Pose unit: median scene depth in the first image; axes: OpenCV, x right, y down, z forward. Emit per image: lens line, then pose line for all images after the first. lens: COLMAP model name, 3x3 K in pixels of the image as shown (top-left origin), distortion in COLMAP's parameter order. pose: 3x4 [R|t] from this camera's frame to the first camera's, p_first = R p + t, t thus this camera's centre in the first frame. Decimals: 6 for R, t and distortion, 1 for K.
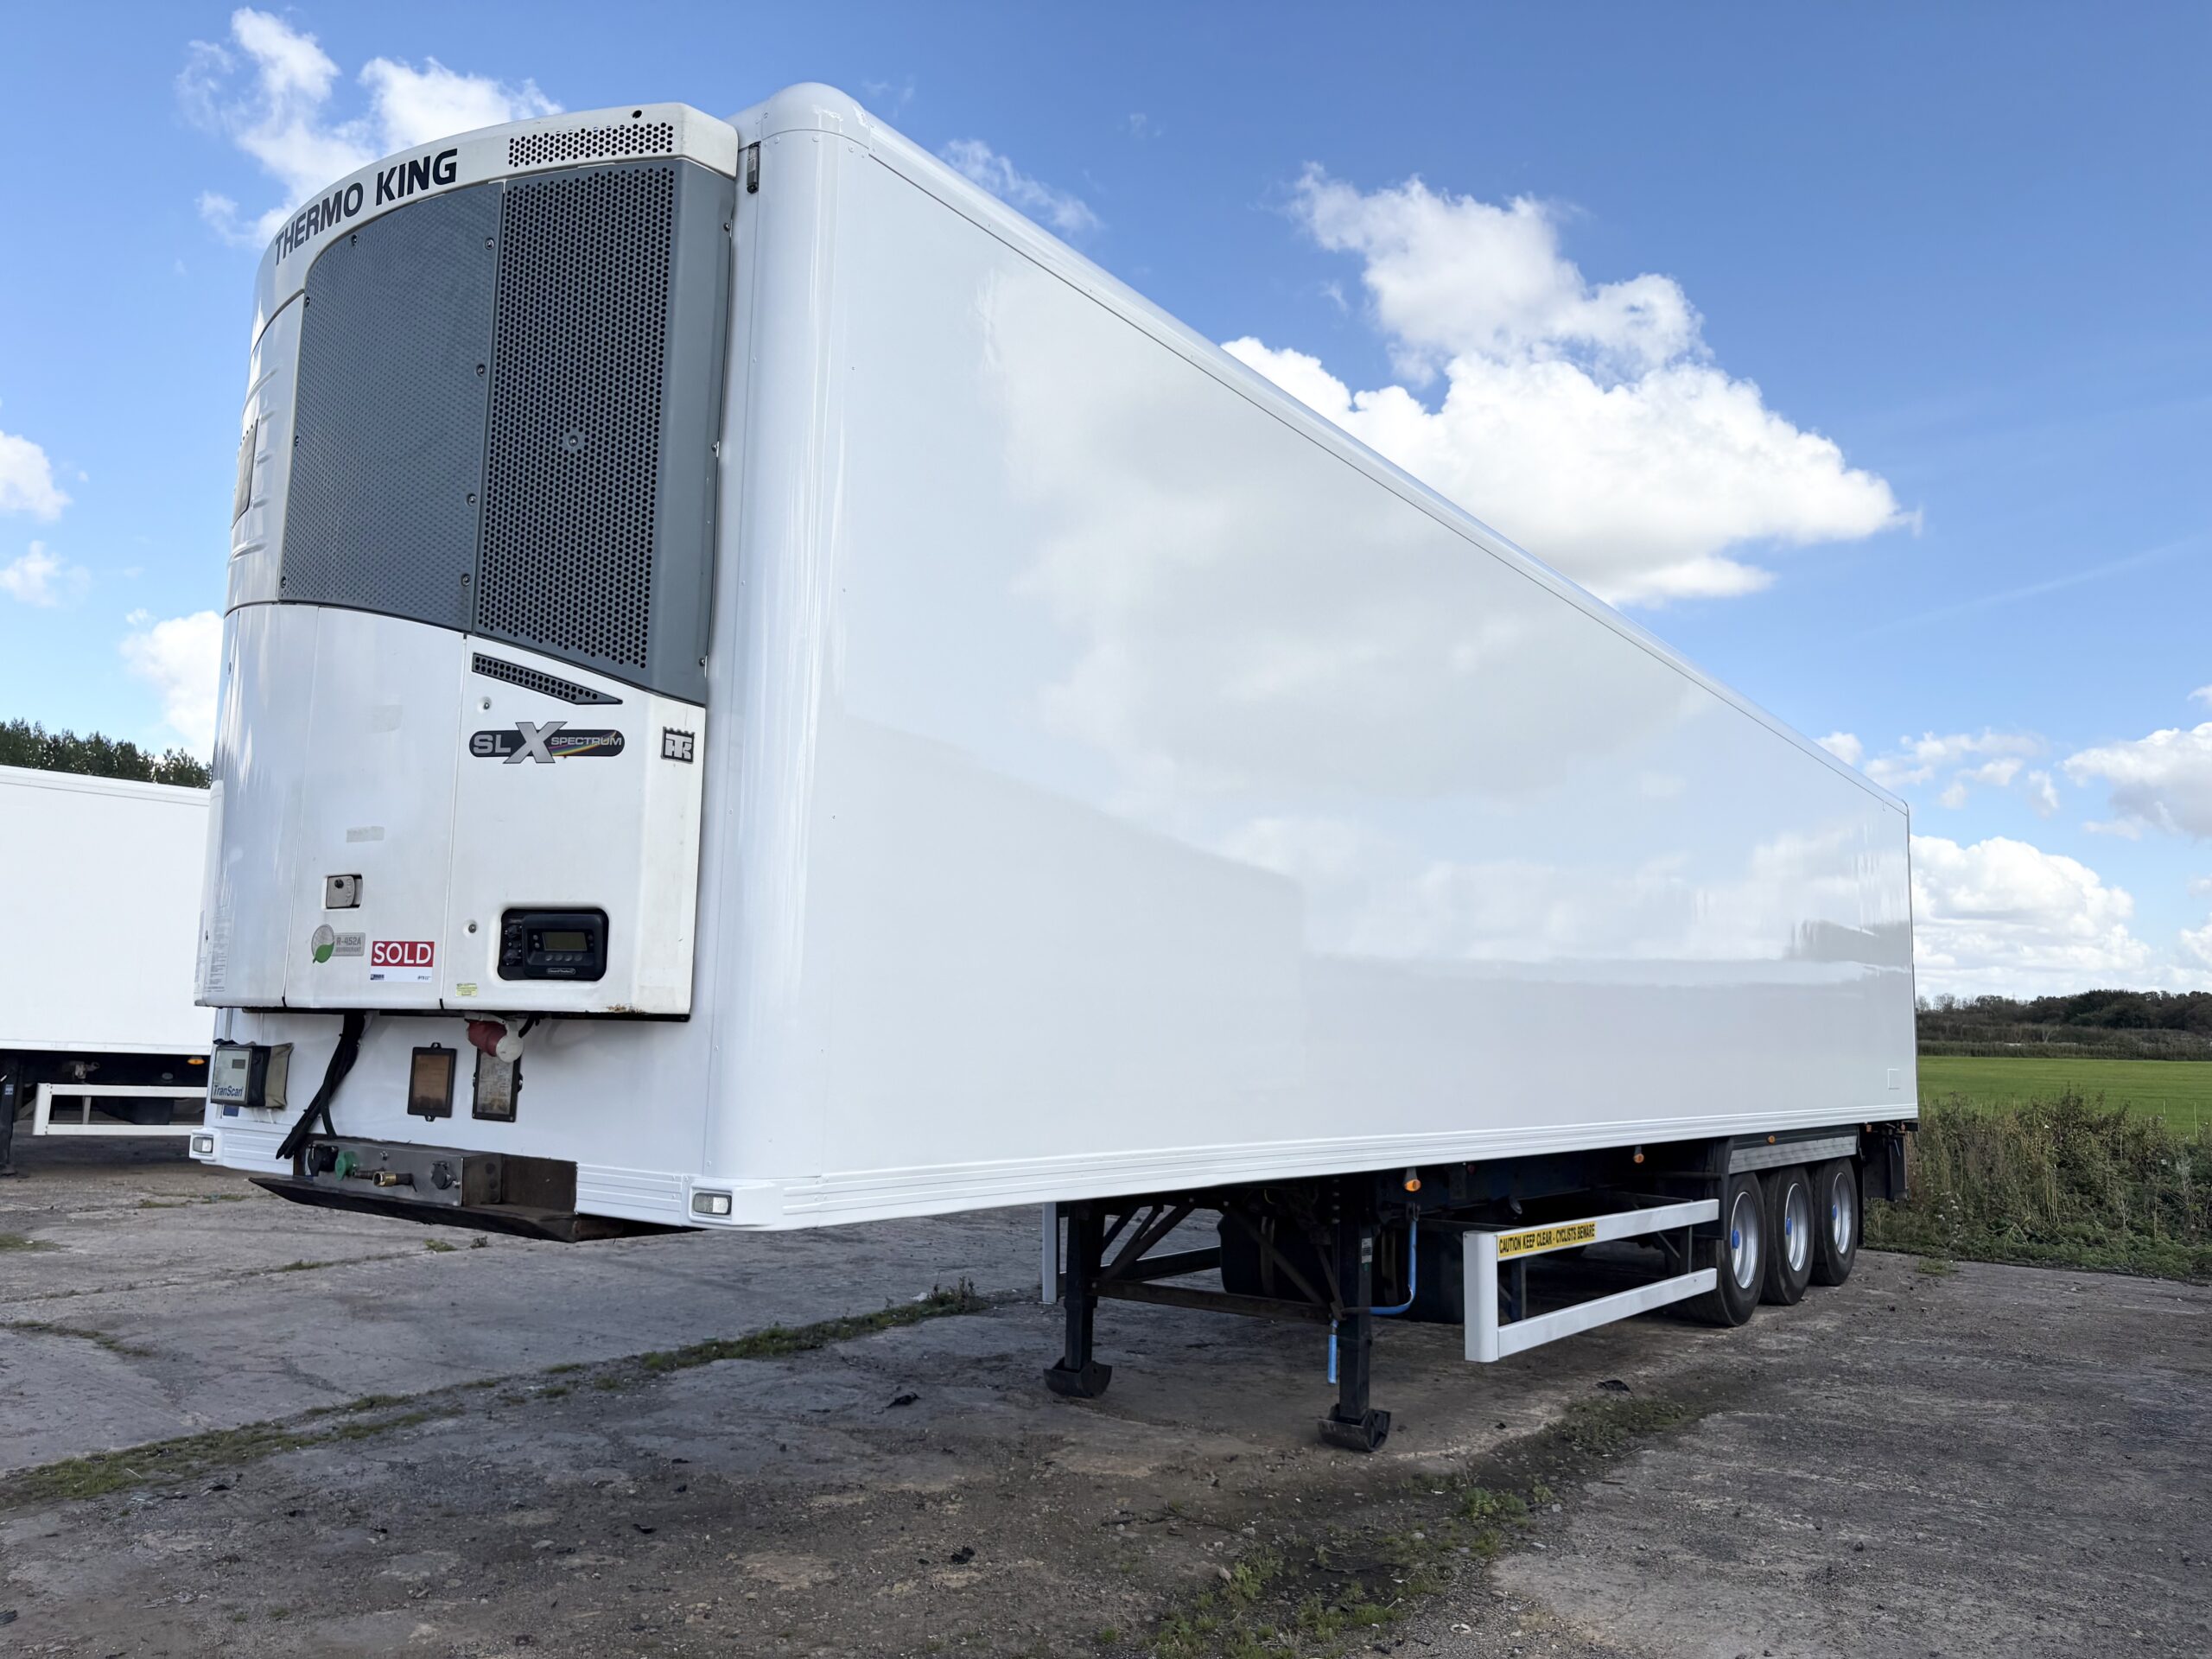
lens RADIAL K [[1670.4, 0, 1116.8], [0, 1670.4, 824.7], [0, 0, 1]] dist [0.056806, -0.062335]
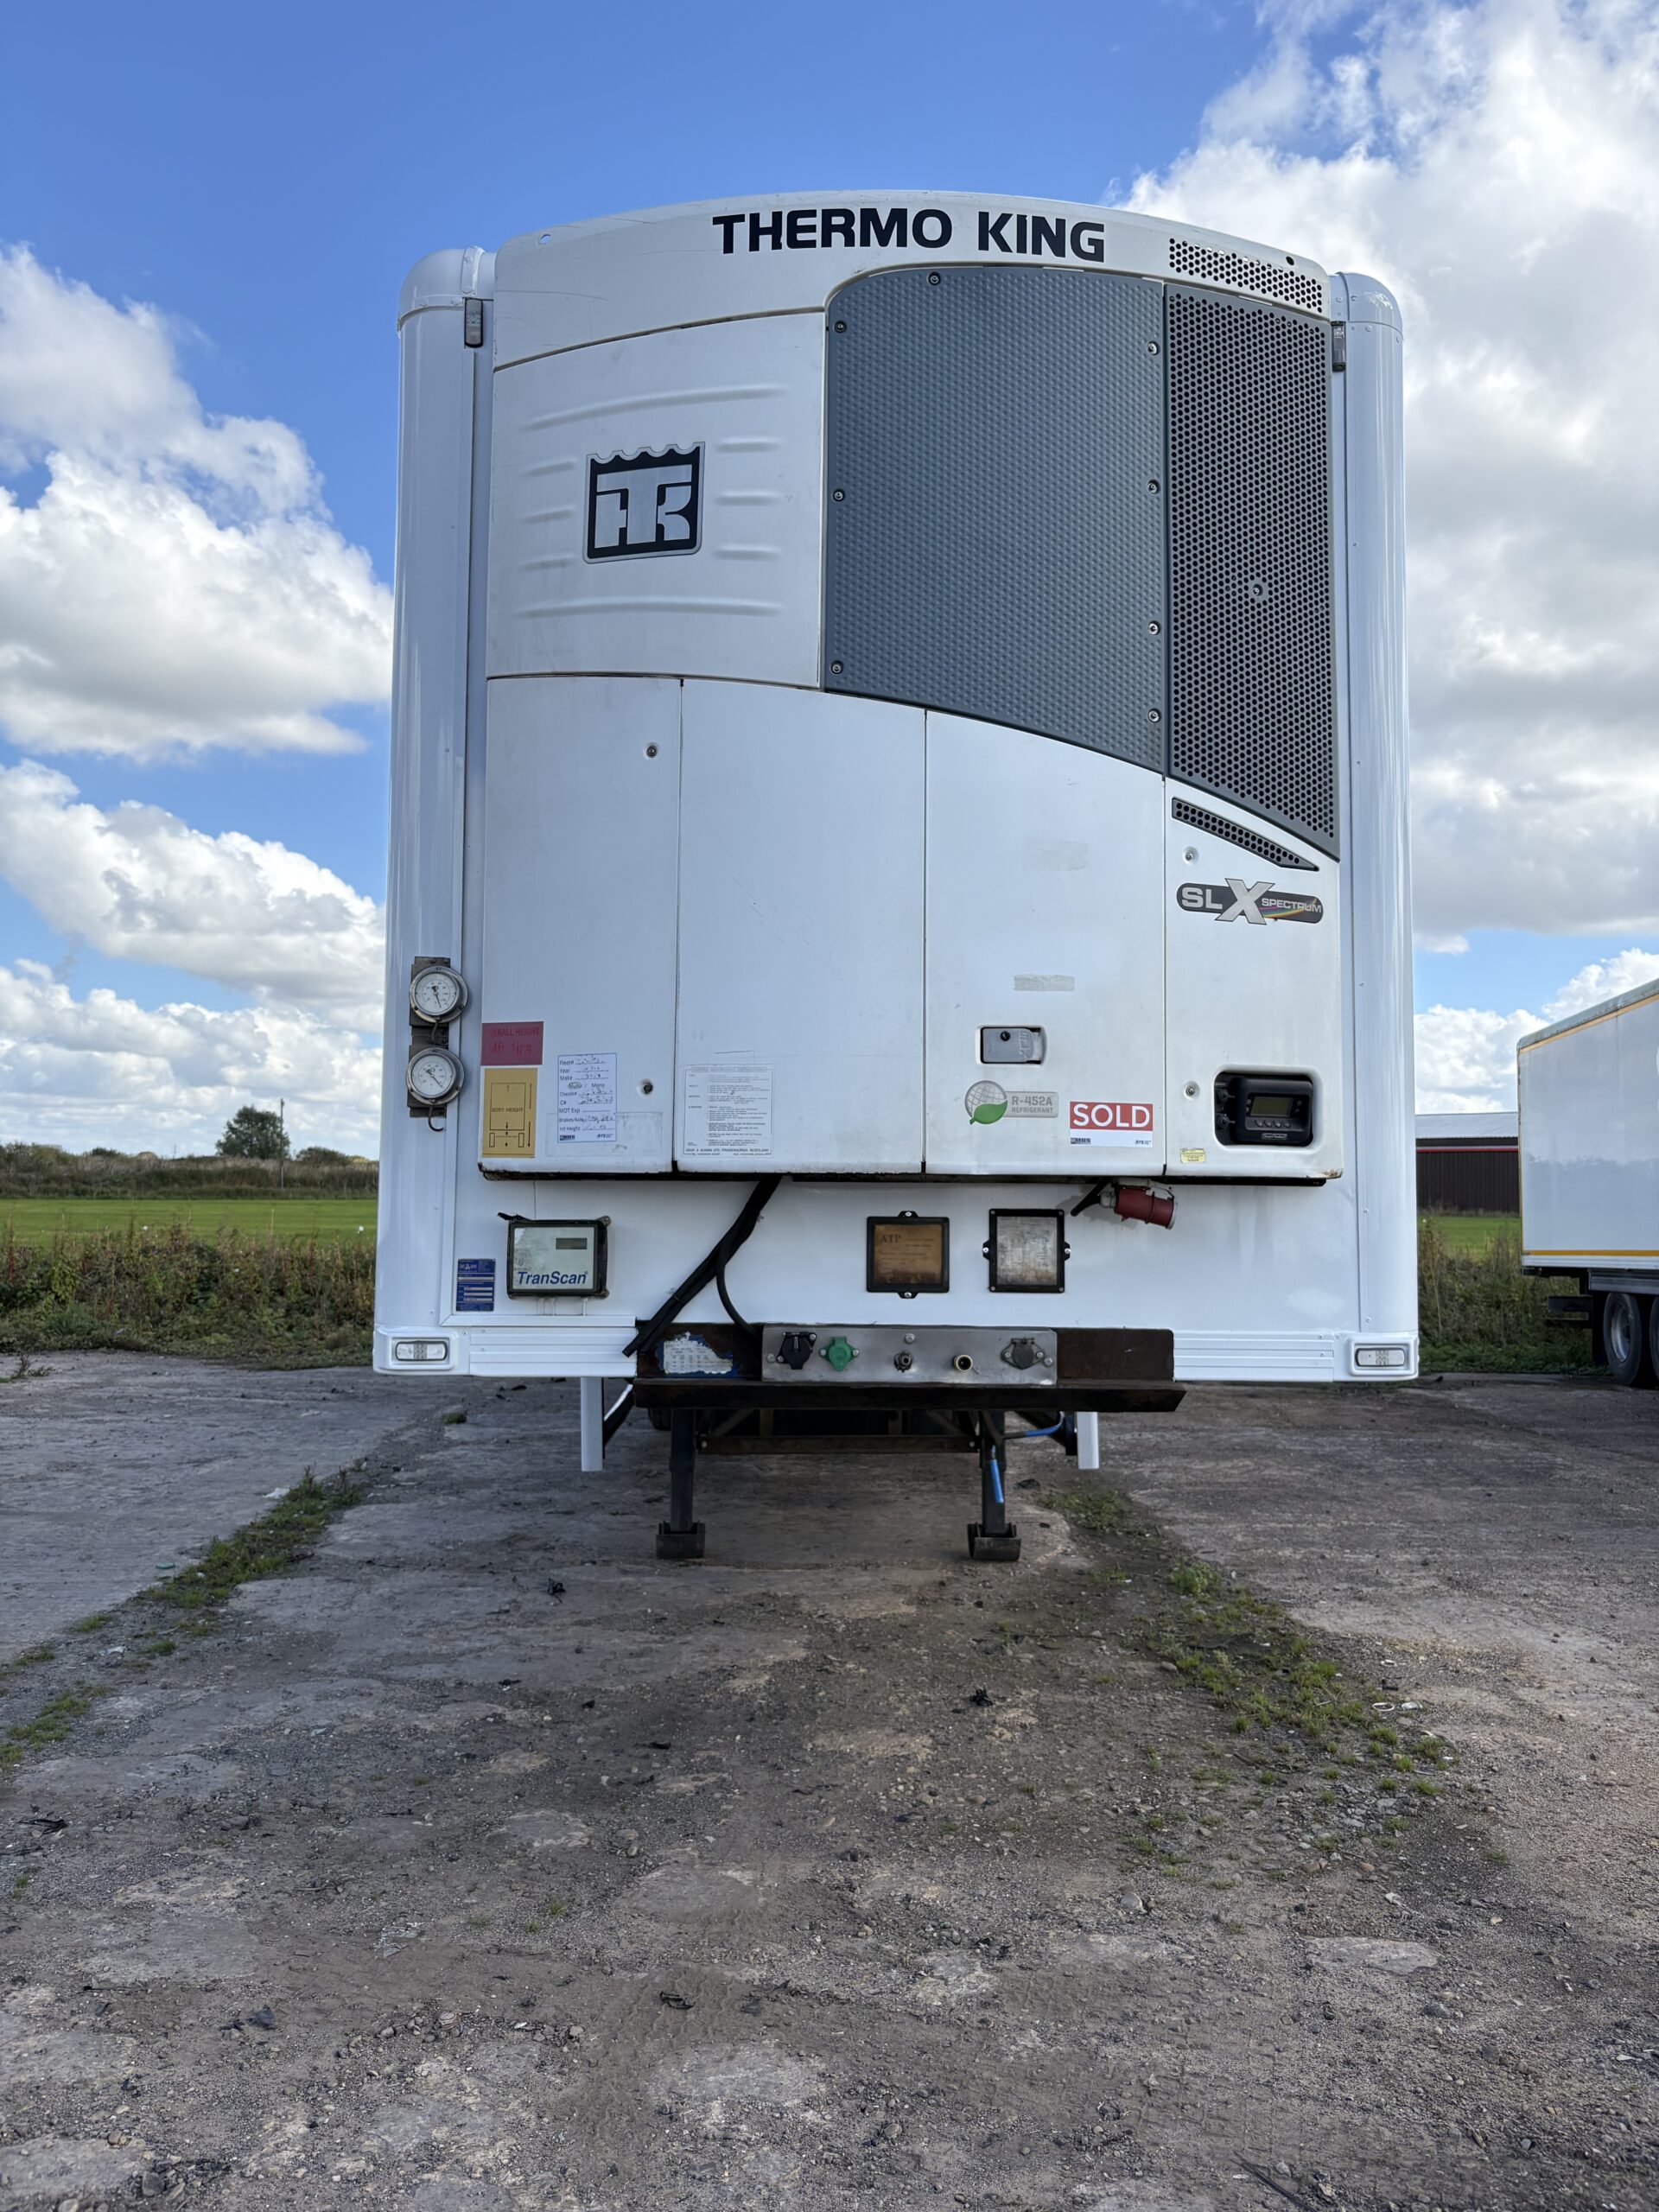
lens RADIAL K [[1624.8, 0, 830.1], [0, 1624.8, 1066.0], [0, 0, 1]] dist [0.053991, -0.058569]
pose [[0.796462, 0.029694, 0.603959, -1.078041], [-0.063586, 0.997369, 0.034818, 0.027615], [-0.601336, -0.066134, 0.796254, 0.380350]]
